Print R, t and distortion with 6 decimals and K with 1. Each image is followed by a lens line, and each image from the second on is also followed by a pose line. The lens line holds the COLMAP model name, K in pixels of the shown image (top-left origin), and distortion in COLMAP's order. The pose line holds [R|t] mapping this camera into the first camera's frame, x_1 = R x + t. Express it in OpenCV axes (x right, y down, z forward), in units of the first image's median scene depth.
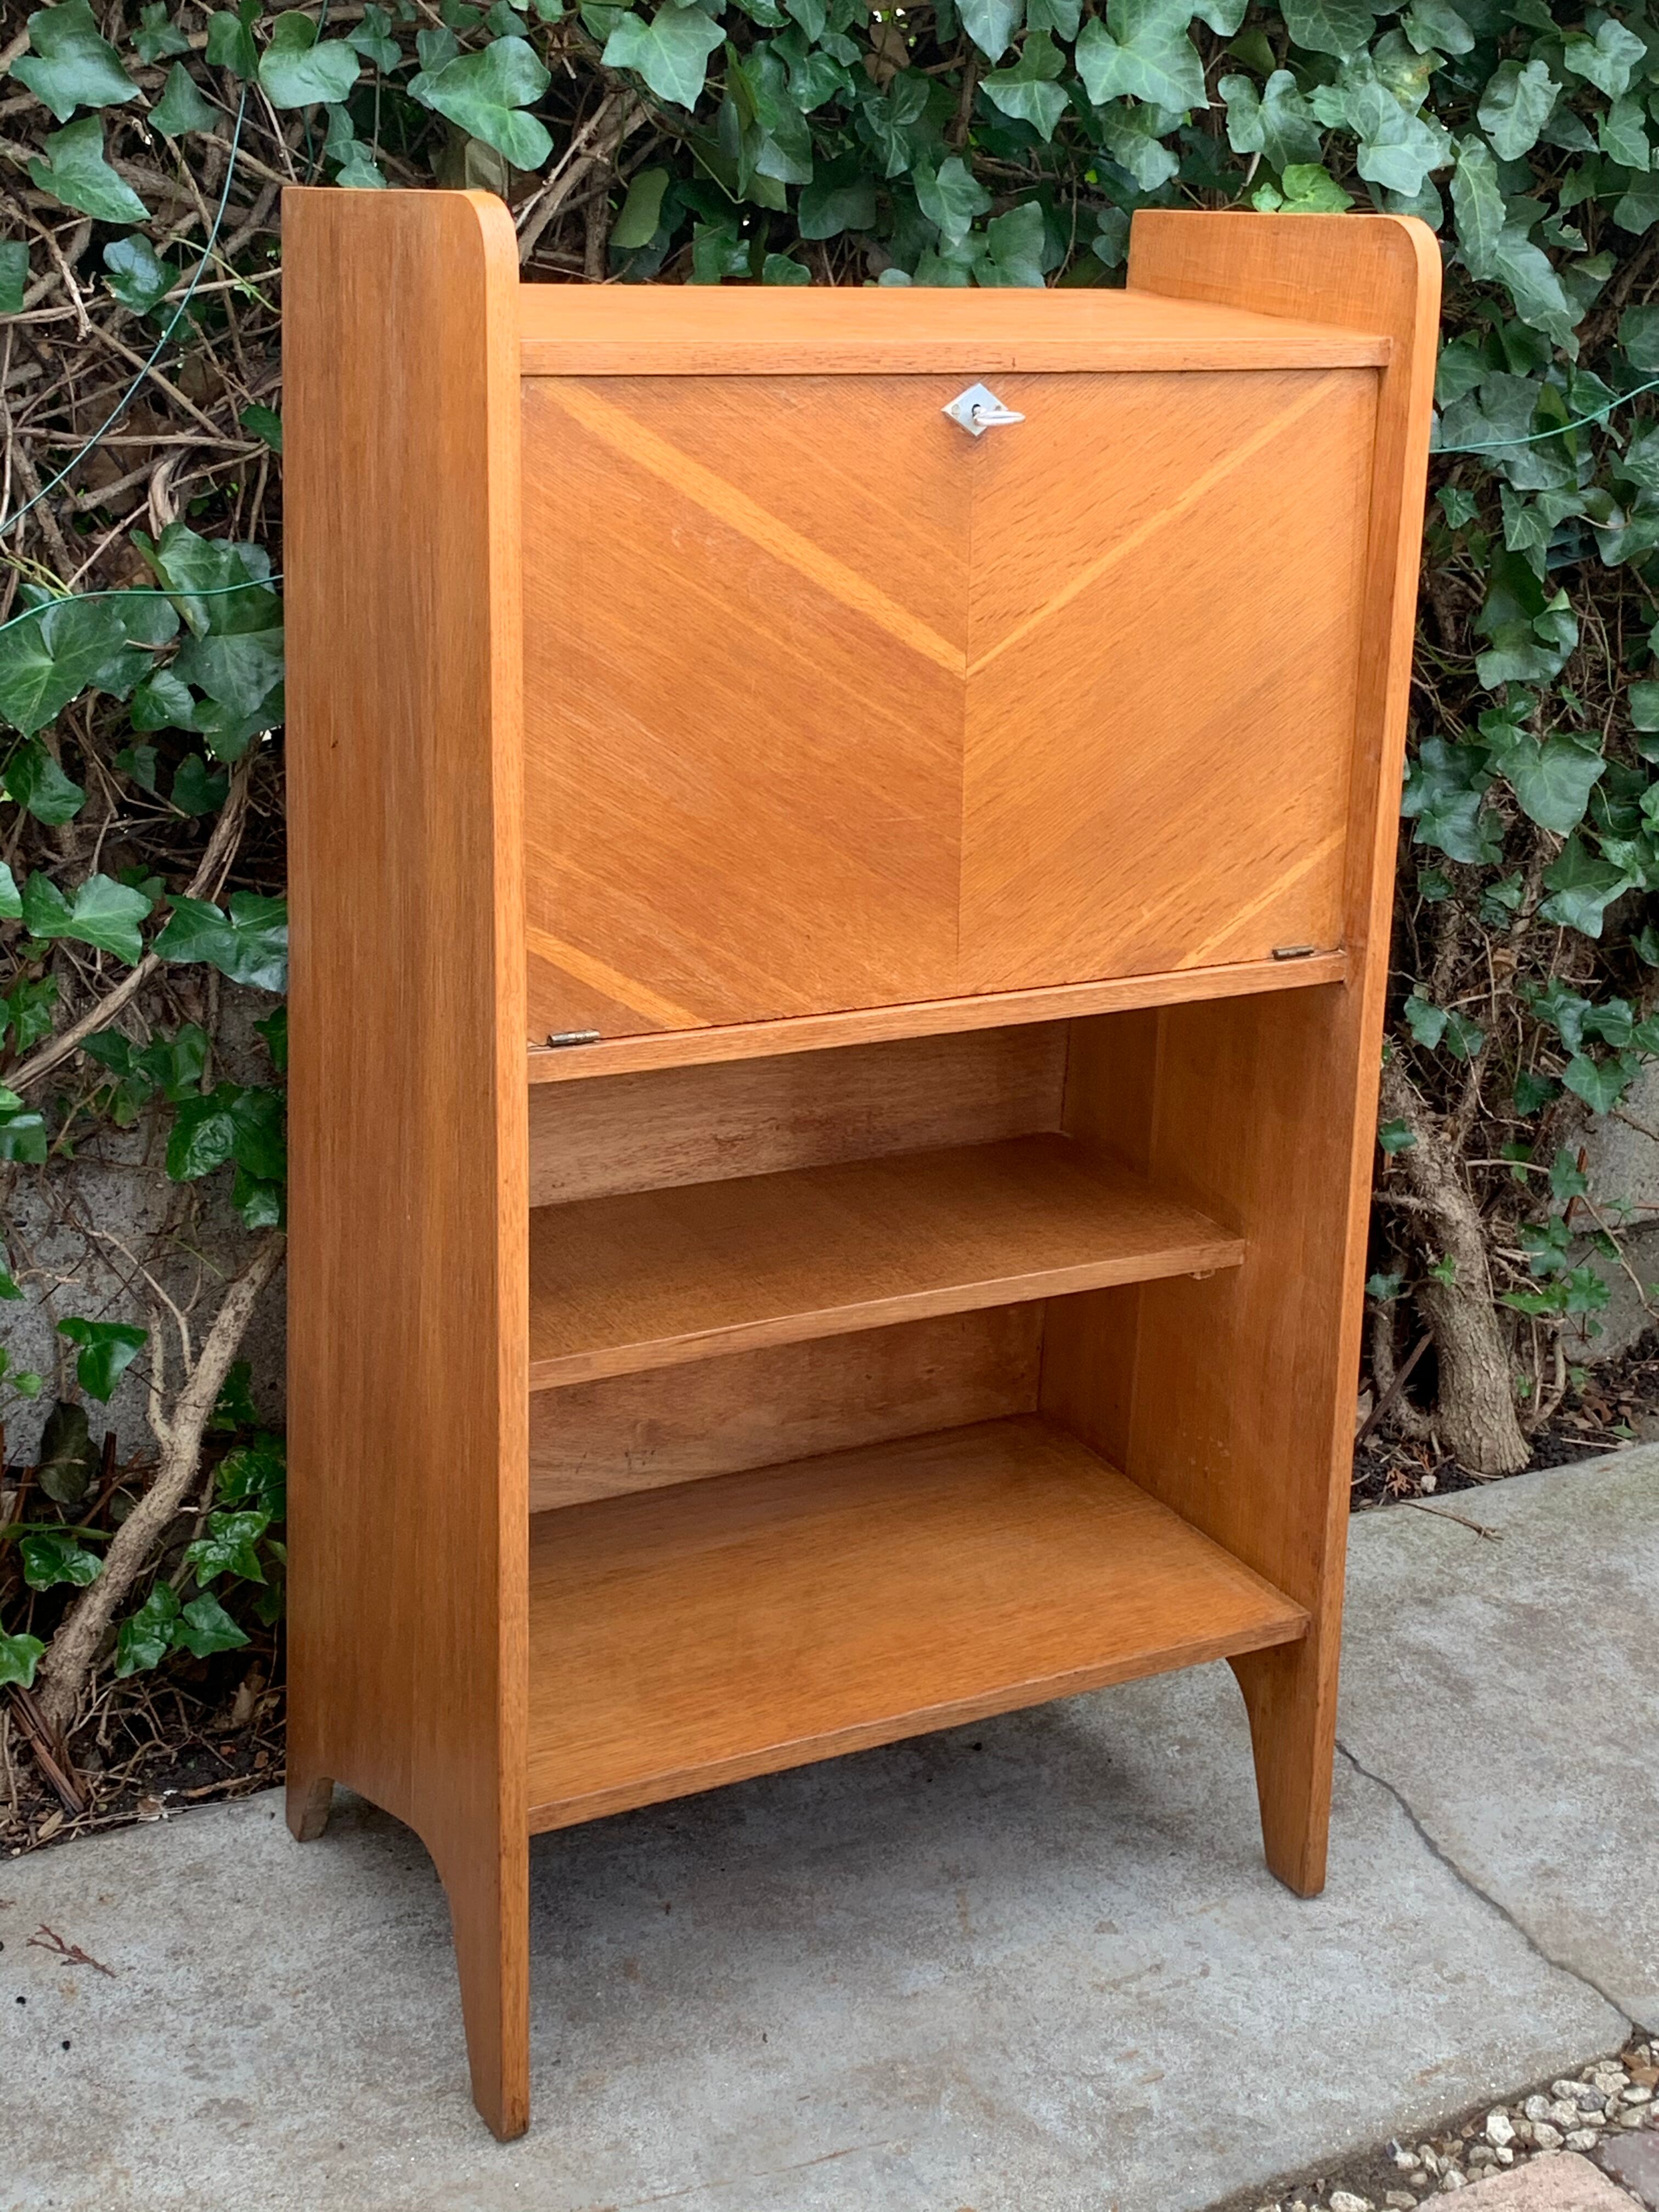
lens RADIAL K [[3044.8, 0, 827.7], [0, 3044.8, 1092.1], [0, 0, 1]] dist [0.059137, 0.000000]
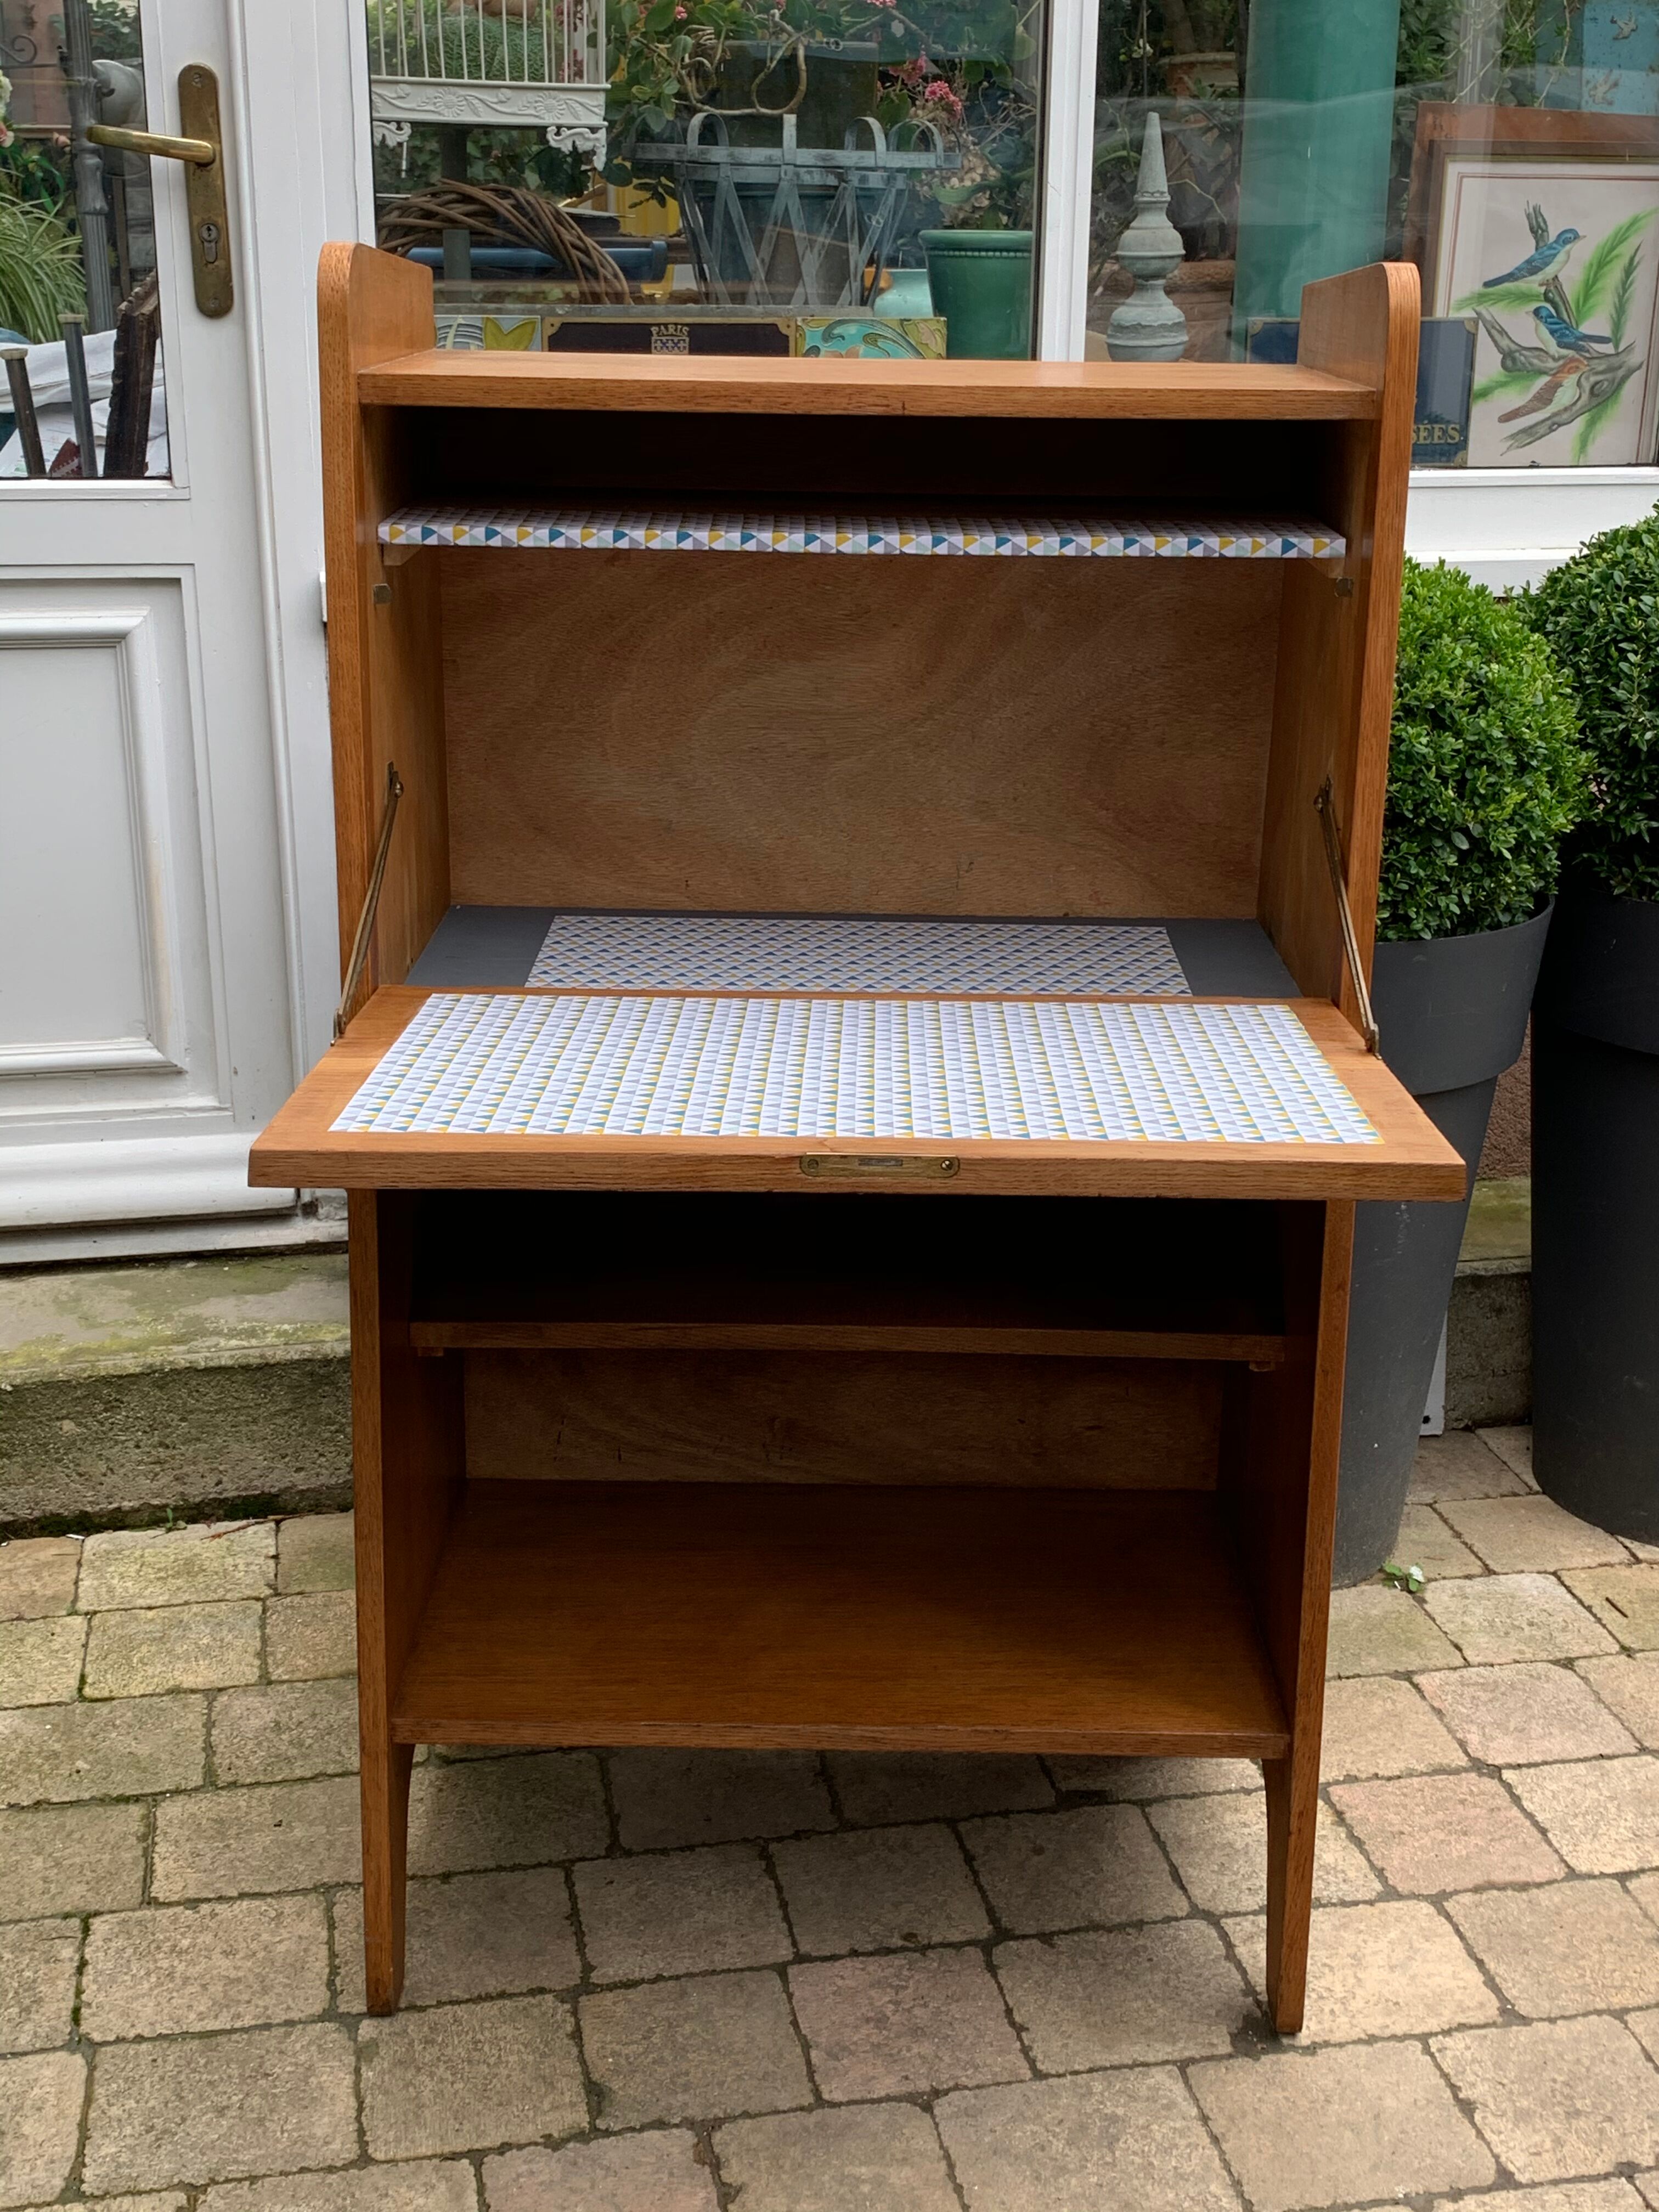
lens RADIAL K [[2560.0, 0, 829.6], [0, 2560.0, 1100.2], [0, 0, 1]] dist [0.035510, 0.000000]
pose [[0.870987, 0.118294, -0.476853, 0.421915], [-0.134610, 0.990899, -0.000055, -0.006642], [0.472507, 0.064237, 0.878983, 0.229223]]
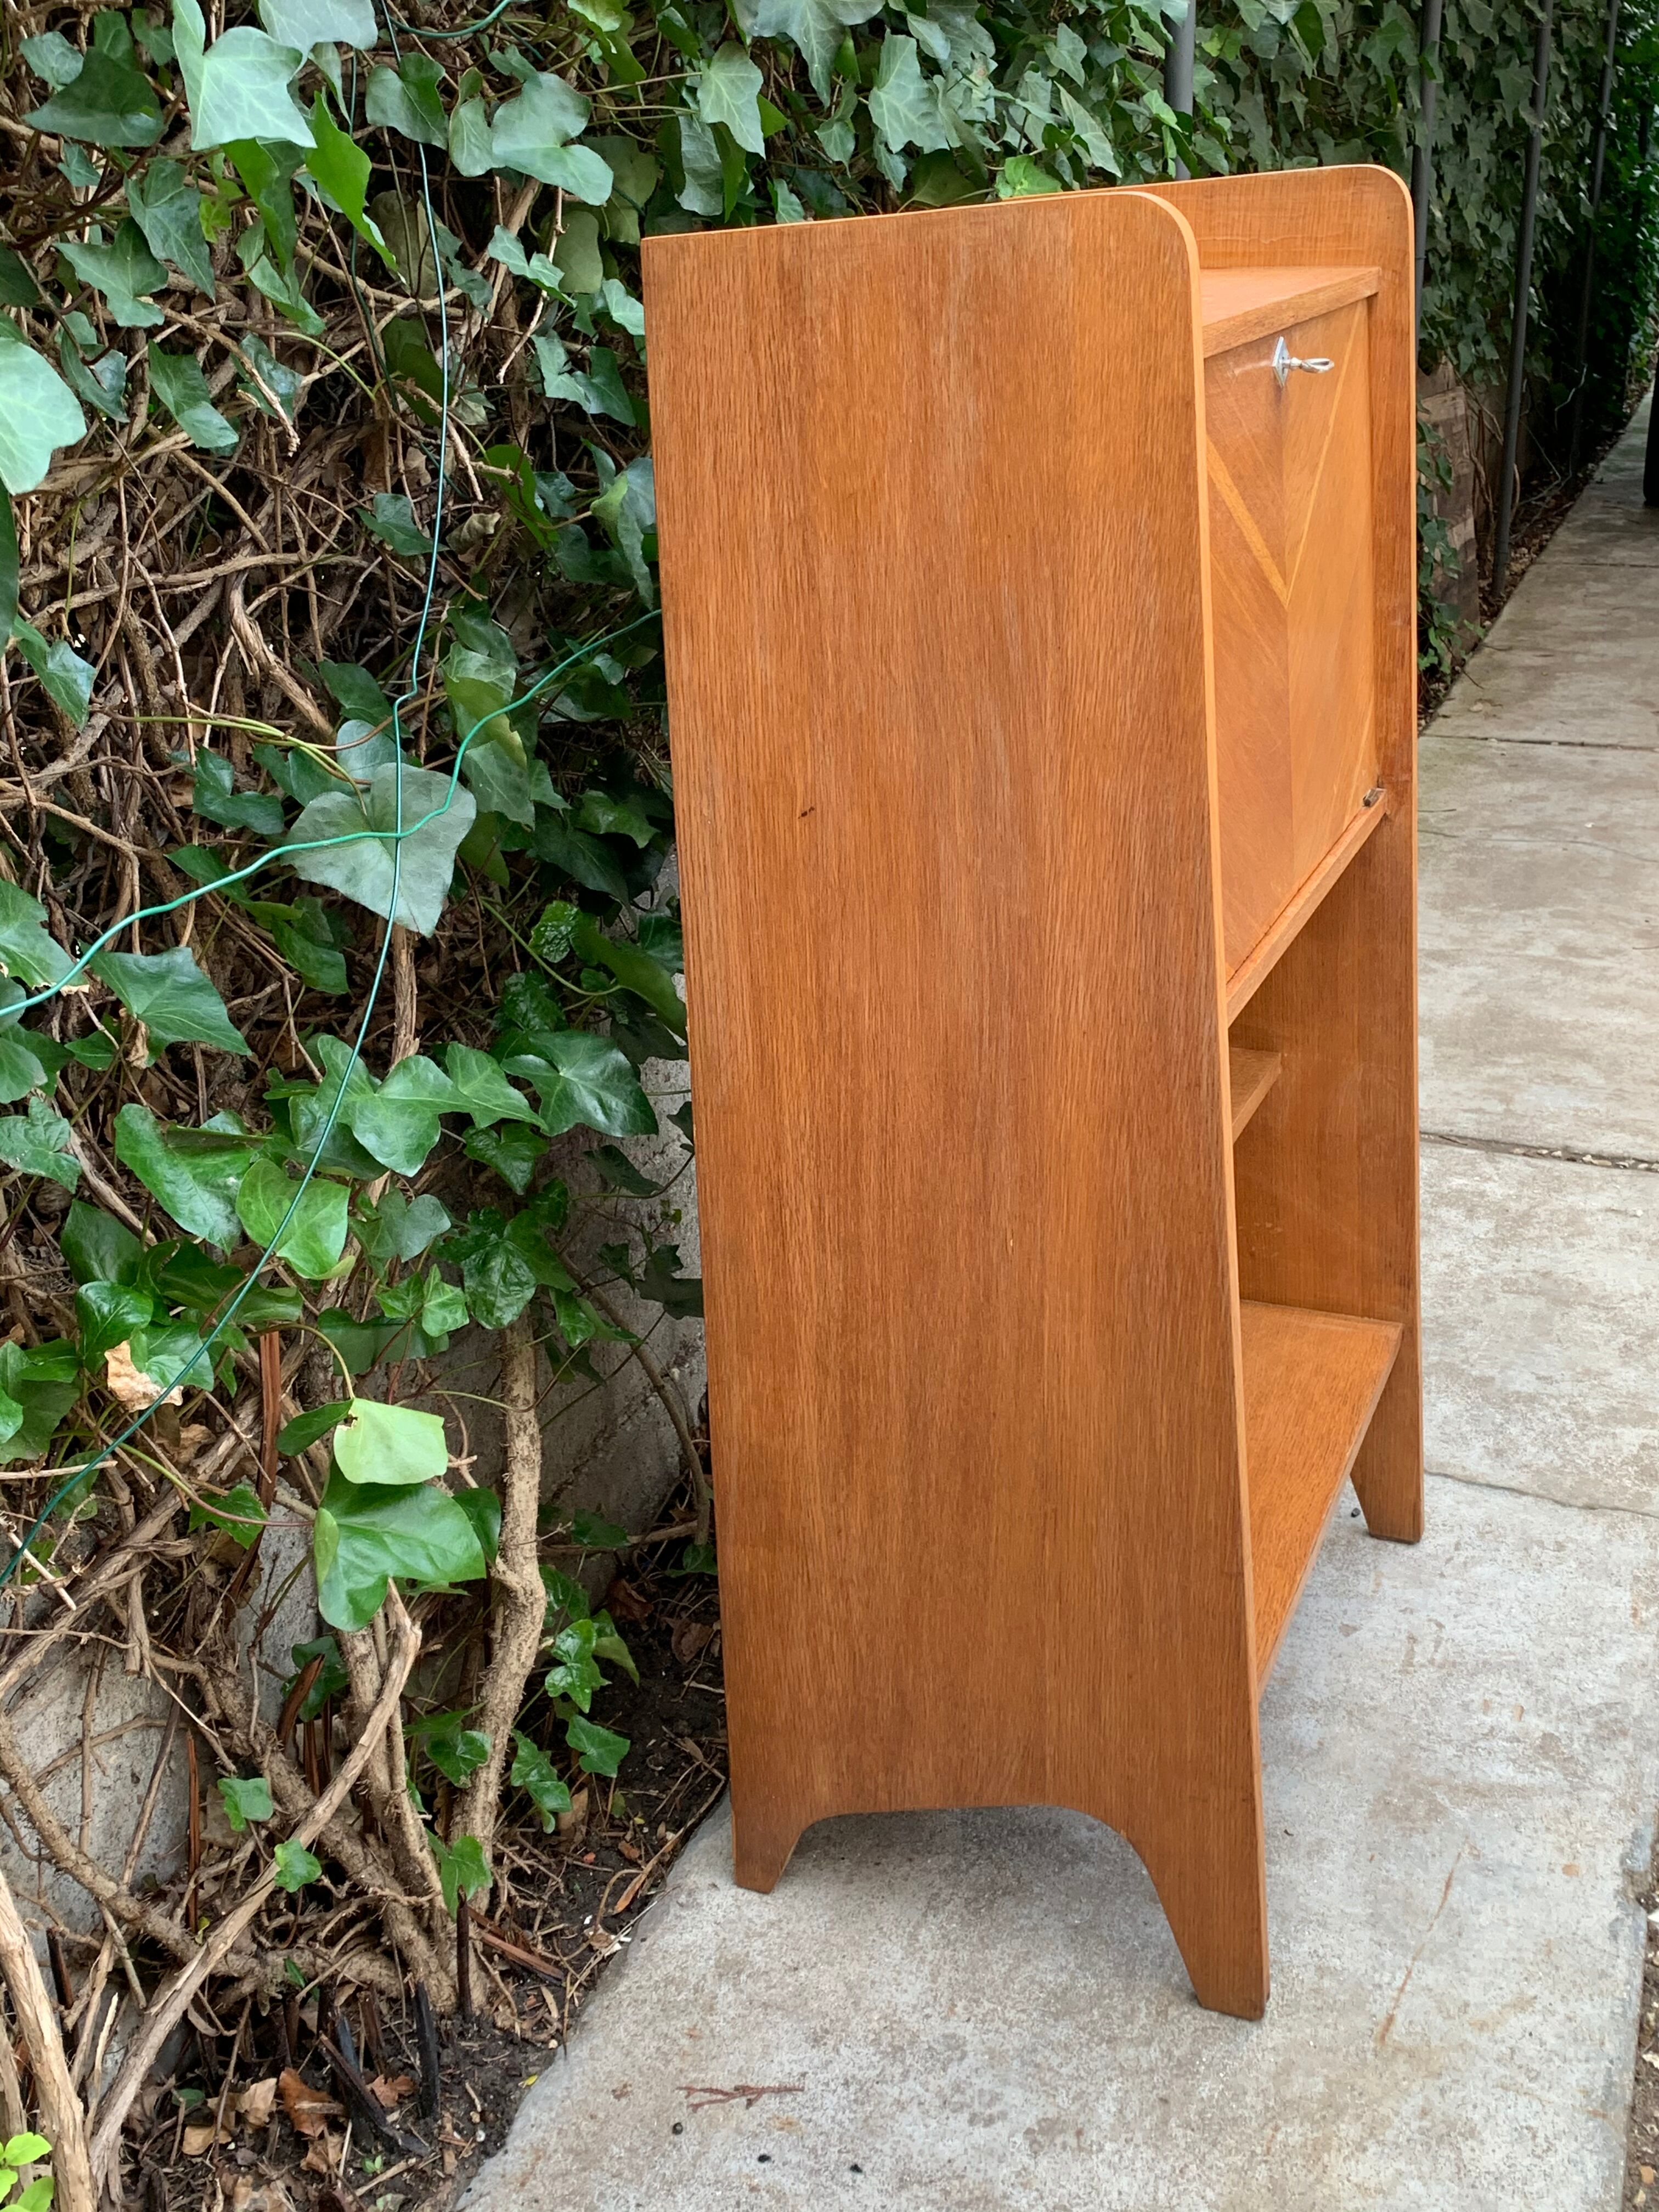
lens RADIAL K [[2383.0, 0, 842.5], [0, 2383.0, 1095.0], [0, 0, 1]] dist [0.039495, 0.000000]
pose [[0.777227, -0.300780, 0.552674, -0.564380], [0.274335, 0.952455, 0.132553, -0.116353], [-0.566267, 0.048594, 0.822788, 0.353173]]
